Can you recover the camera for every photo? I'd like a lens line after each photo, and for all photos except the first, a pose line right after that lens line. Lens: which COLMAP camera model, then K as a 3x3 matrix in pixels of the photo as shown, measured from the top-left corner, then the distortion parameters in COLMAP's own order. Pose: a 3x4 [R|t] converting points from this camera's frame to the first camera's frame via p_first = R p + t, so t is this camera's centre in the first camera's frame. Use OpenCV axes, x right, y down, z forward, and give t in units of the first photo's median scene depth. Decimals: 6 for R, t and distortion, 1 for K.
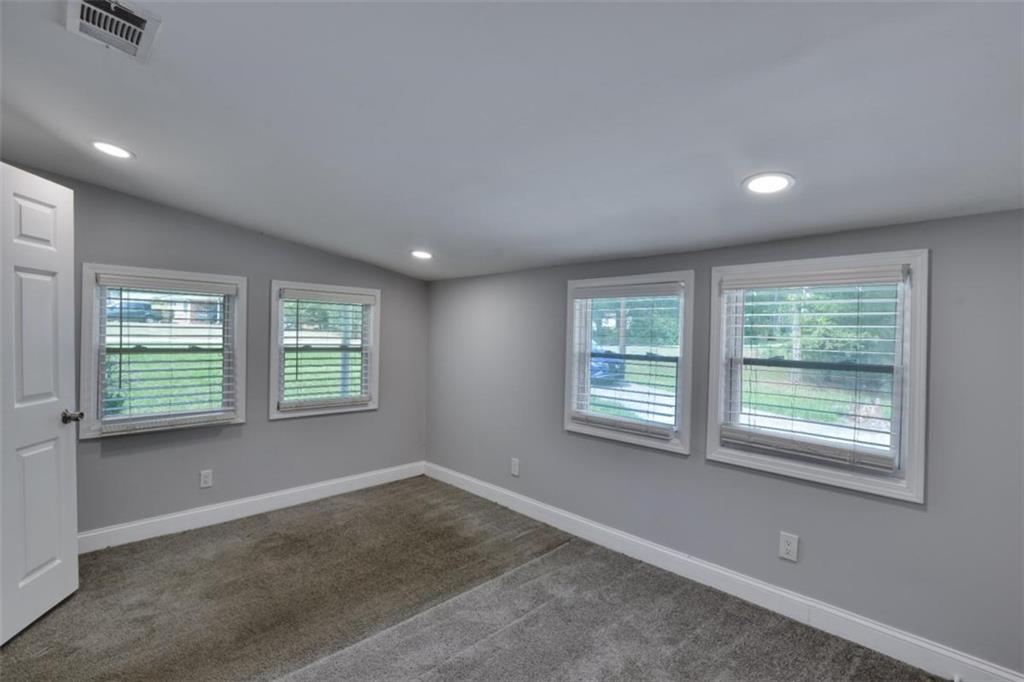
lens RADIAL K [[478.4, 0, 518.6], [0, 478.4, 339.0], [0, 0, 1]] dist [-0.000978, -0.007676]
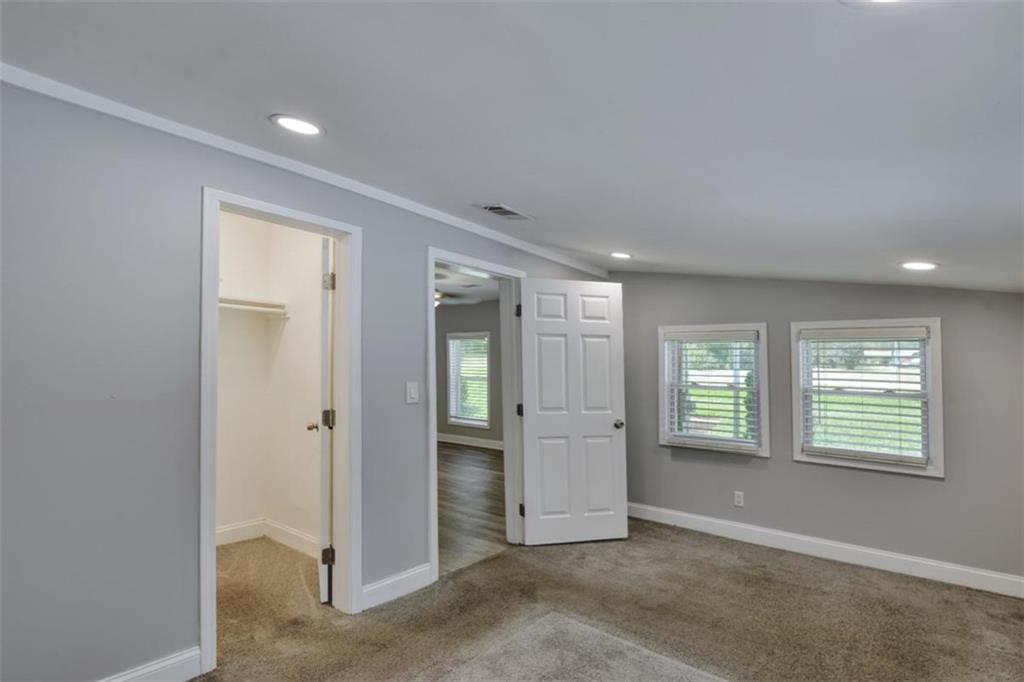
lens RADIAL K [[492.1, 0, 554.1], [0, 492.1, 365.6], [0, 0, 1]] dist [-0.000327, -0.000086]
pose [[0.161809, -0.018313, -0.986652, 0.445872], [-0.025386, 0.999420, -0.022713, 0.005795], [0.986495, 0.028723, 0.161251, 0.339390]]
